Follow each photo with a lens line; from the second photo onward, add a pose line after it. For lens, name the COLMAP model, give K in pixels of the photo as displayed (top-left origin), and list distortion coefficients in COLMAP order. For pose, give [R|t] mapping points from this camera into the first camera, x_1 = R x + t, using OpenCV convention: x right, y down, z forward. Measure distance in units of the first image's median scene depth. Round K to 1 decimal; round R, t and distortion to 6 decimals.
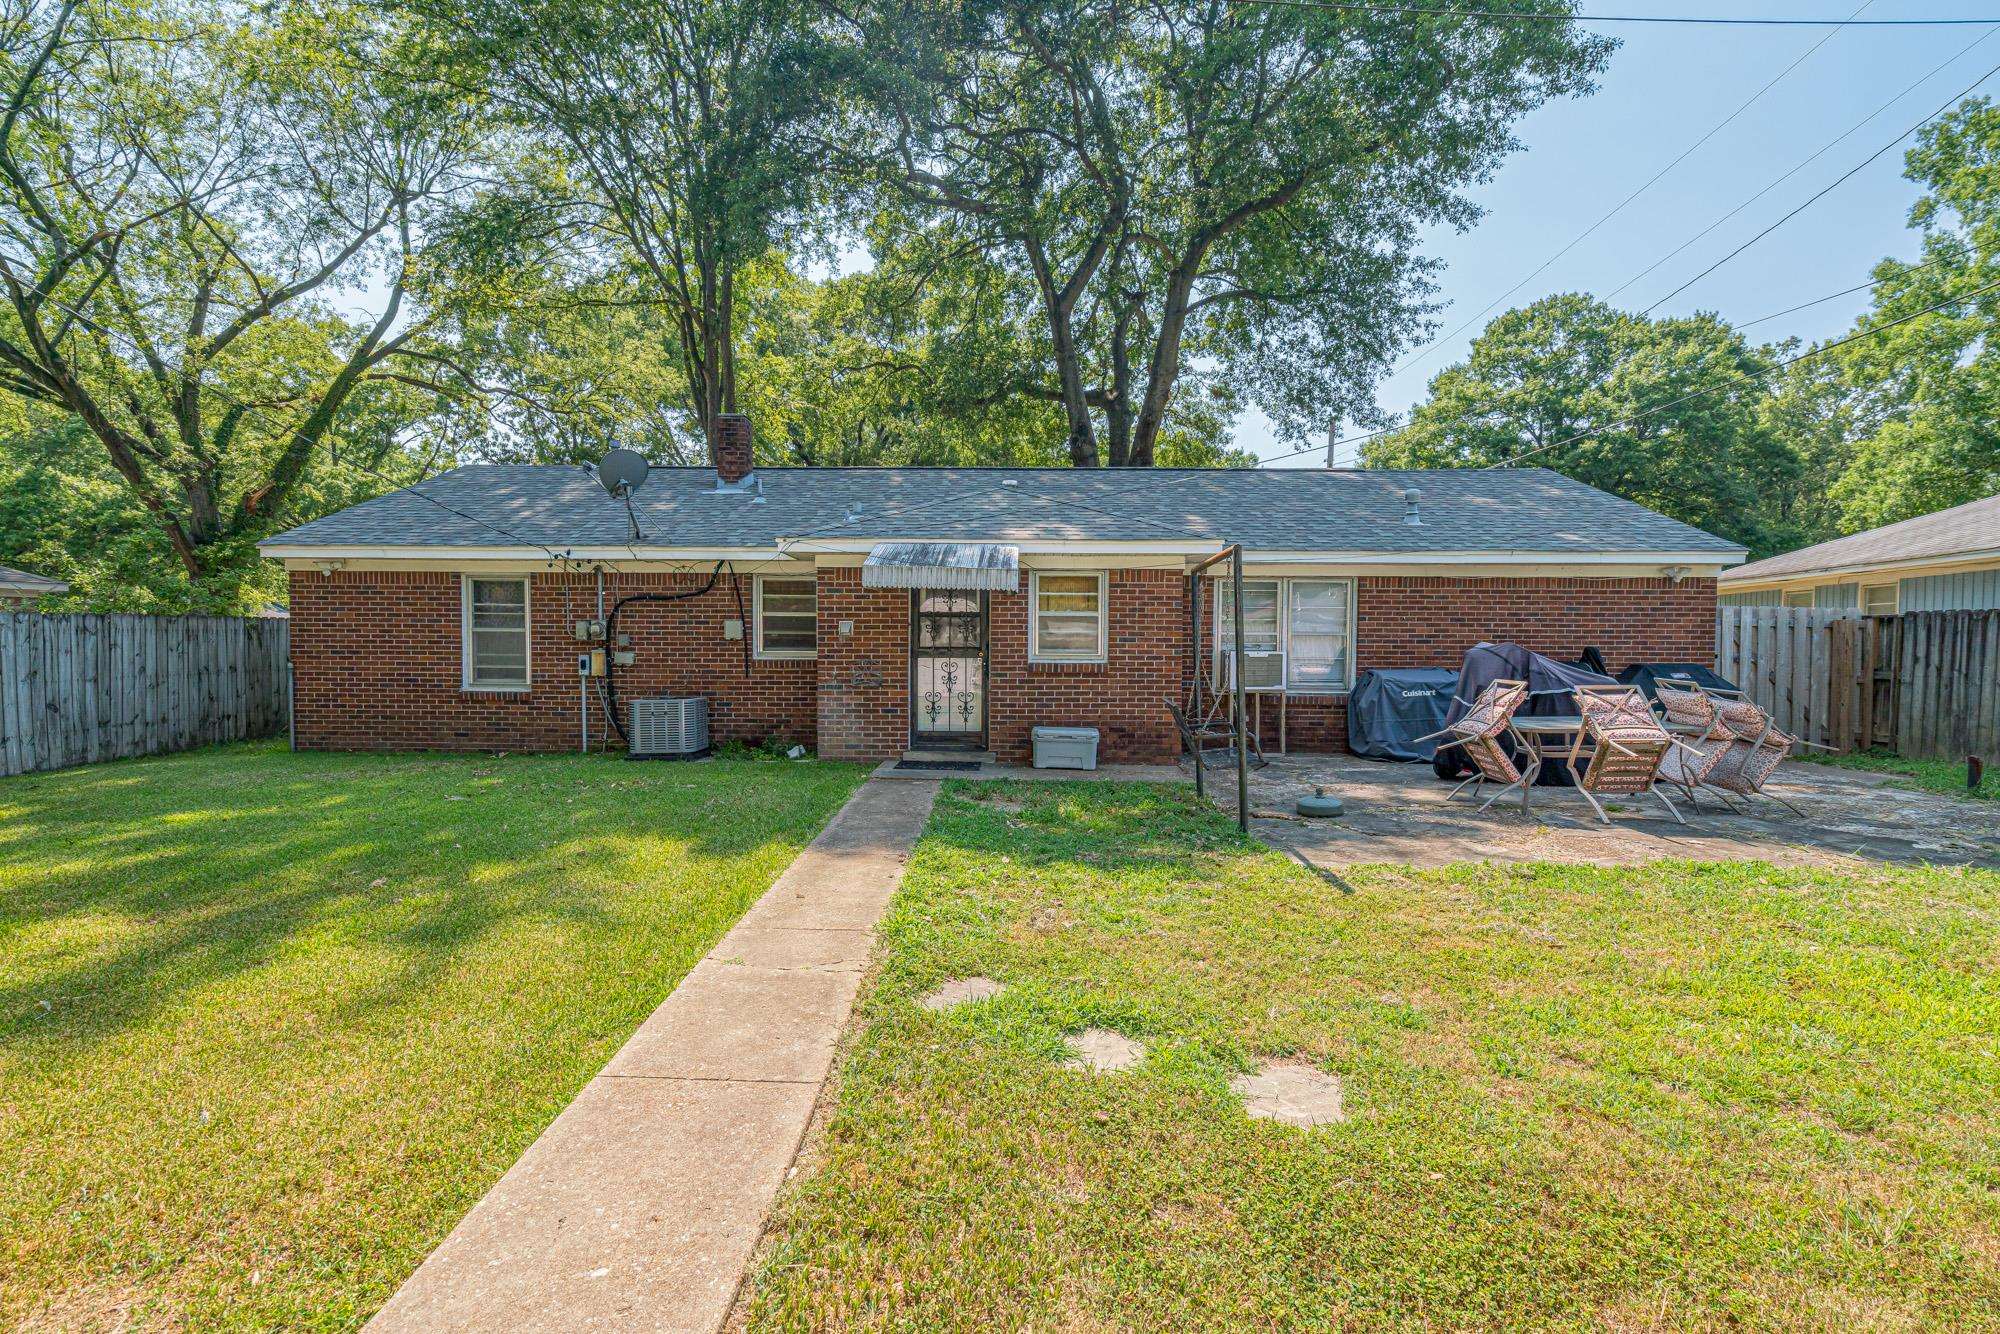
lens RADIAL K [[922.9, 0, 1006.5], [0, 922.9, 665.4], [0, 0, 1]] dist [0.001742, 0.001156]
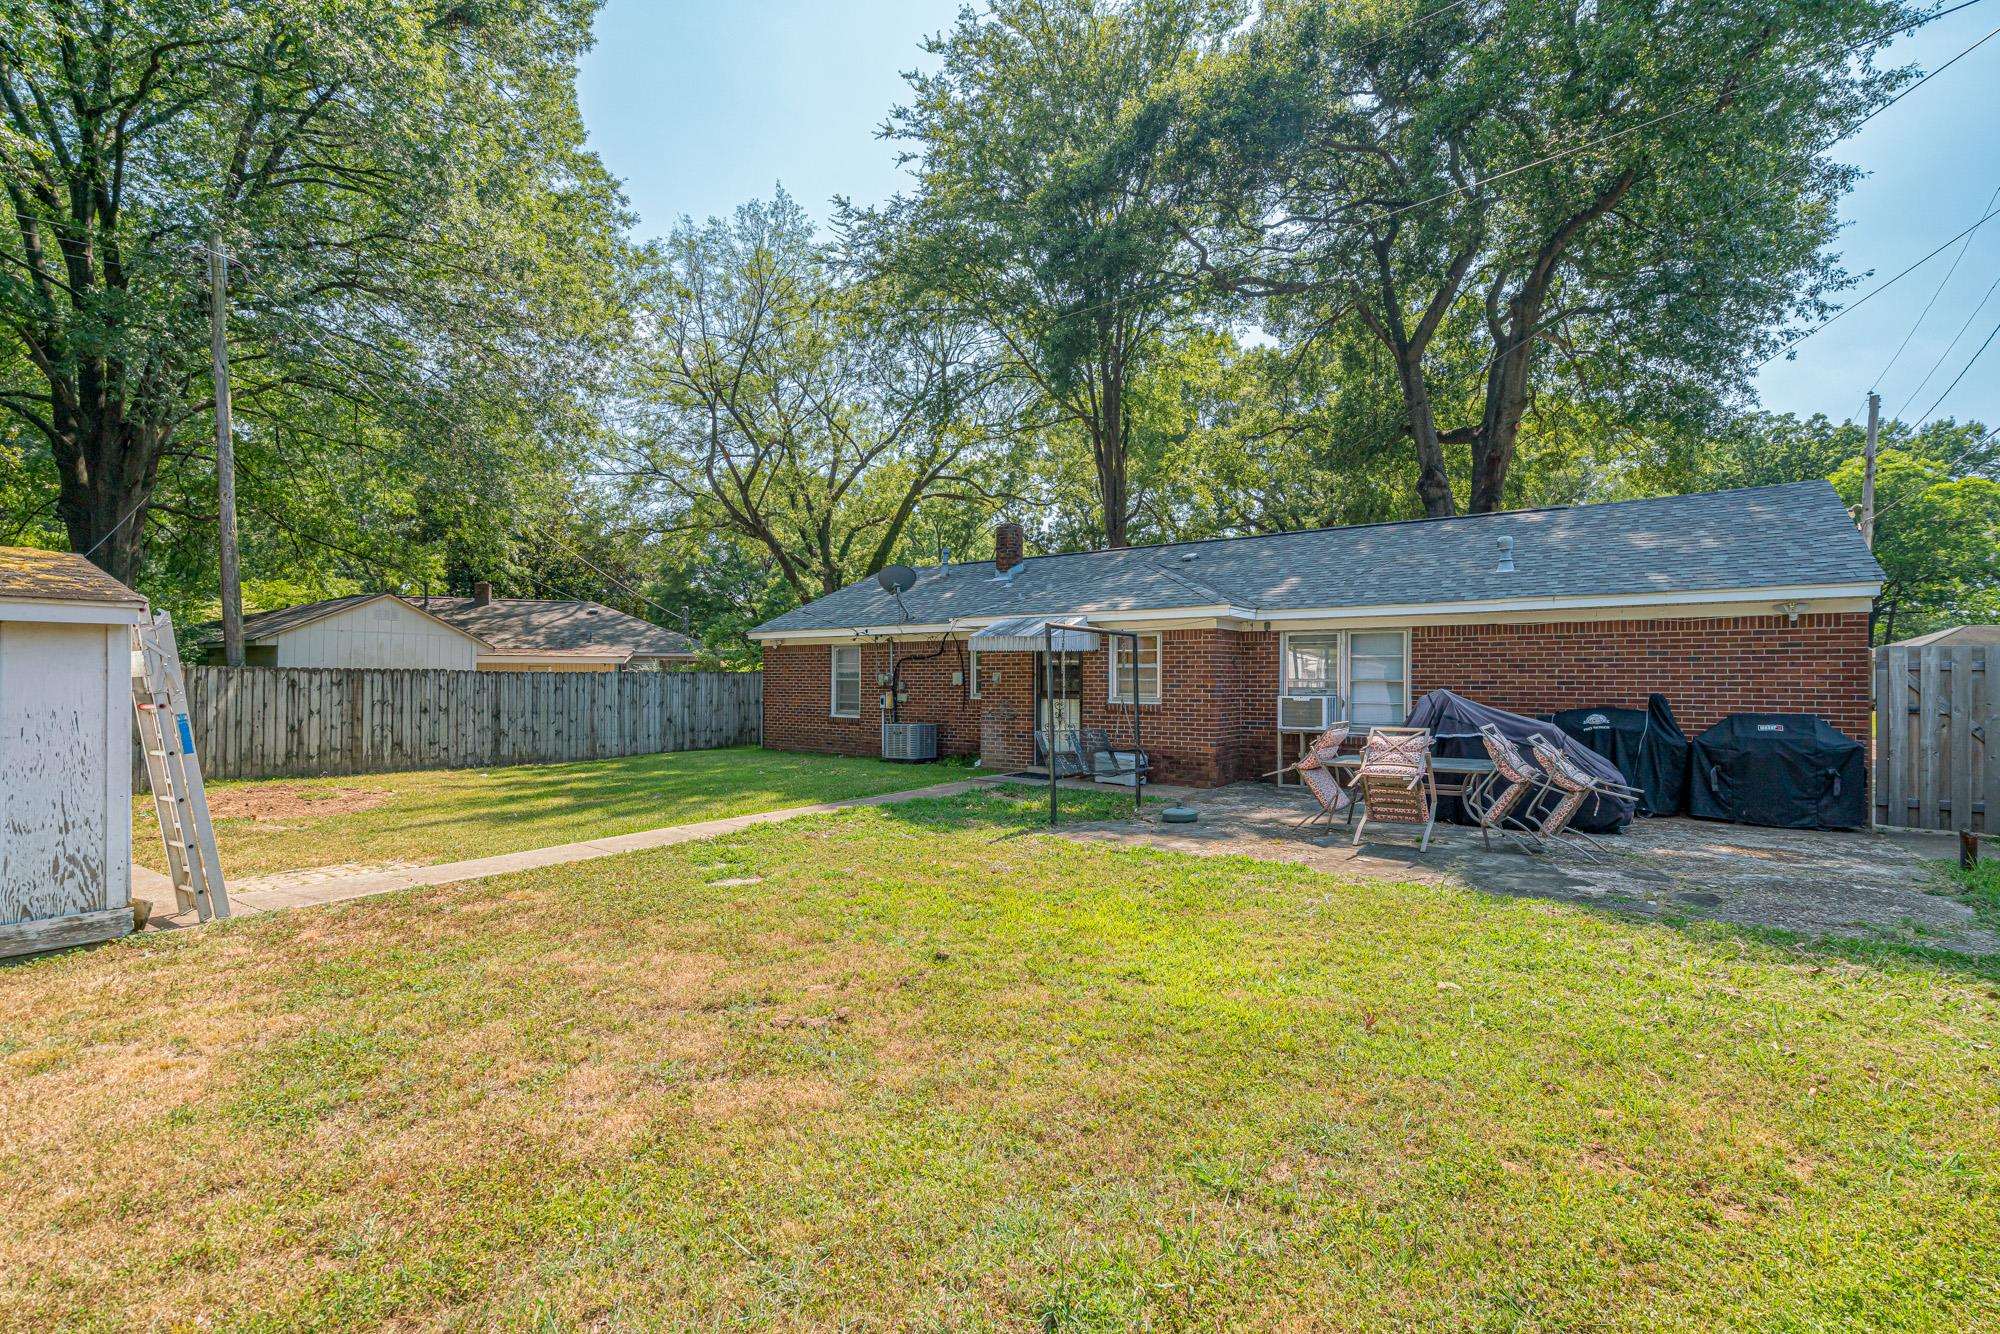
lens RADIAL K [[922.9, 0, 1006.5], [0, 922.9, 665.4], [0, 0, 1]] dist [0.001742, 0.001156]
pose [[0.807641, -0.012415, -0.589543, 0.635689], [-0.014346, 0.999069, -0.040692, -0.000994], [0.589499, 0.041322, 0.806711, -0.141347]]
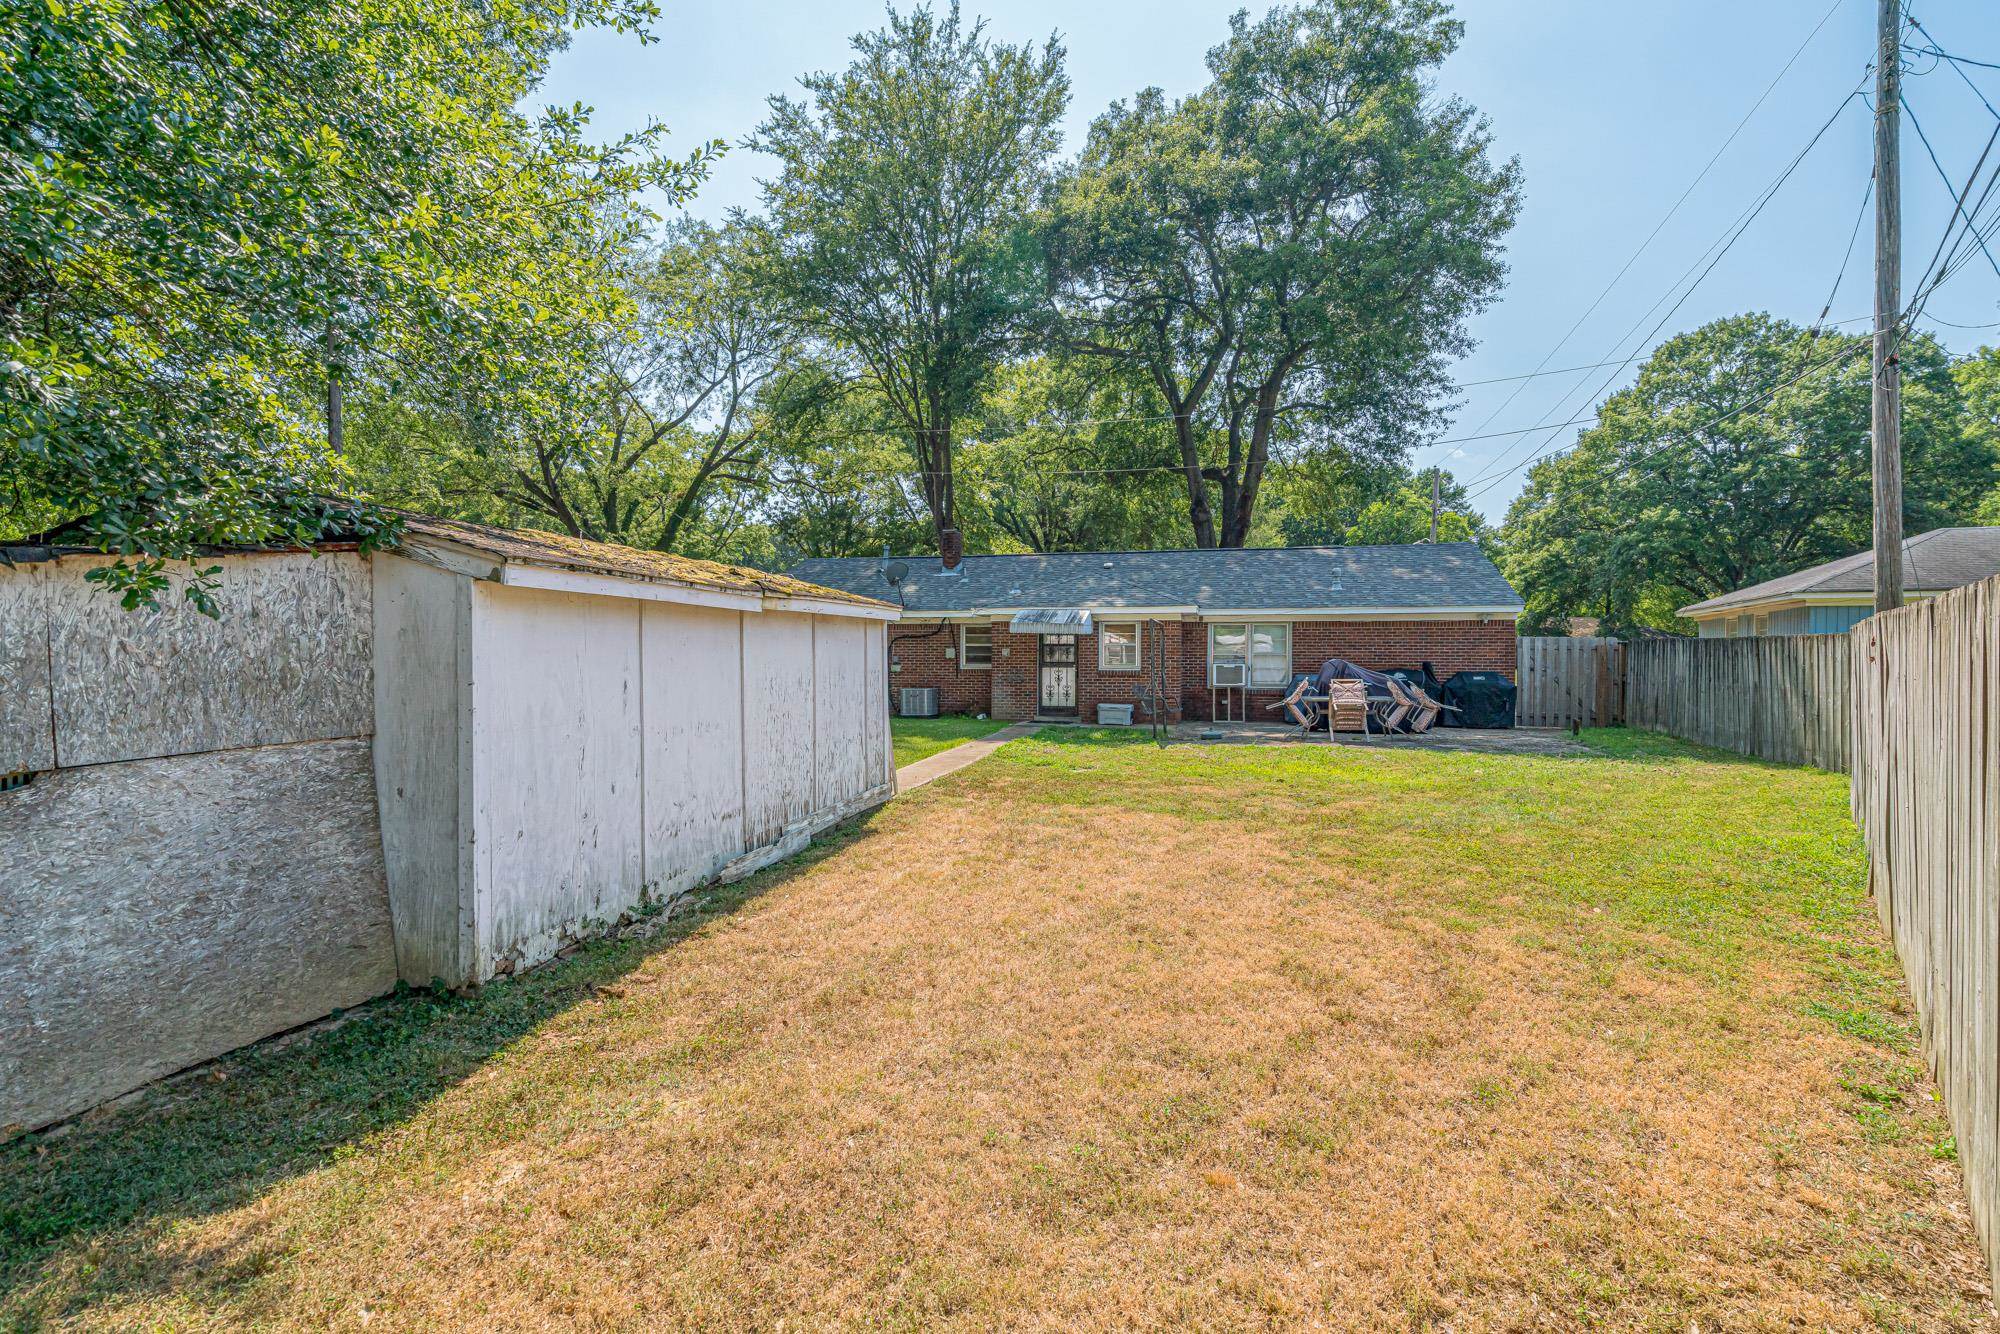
lens RADIAL K [[948.2, 0, 1011.9], [0, 948.2, 667.8], [0, 0, 1]] dist [-0.000145, 0.000292]
pose [[0.974945, -0.000955, -0.222445, 0.263371], [-0.002552, 0.999877, -0.015477, 0.021172], [0.222432, 0.015657, 0.974822, -0.880777]]
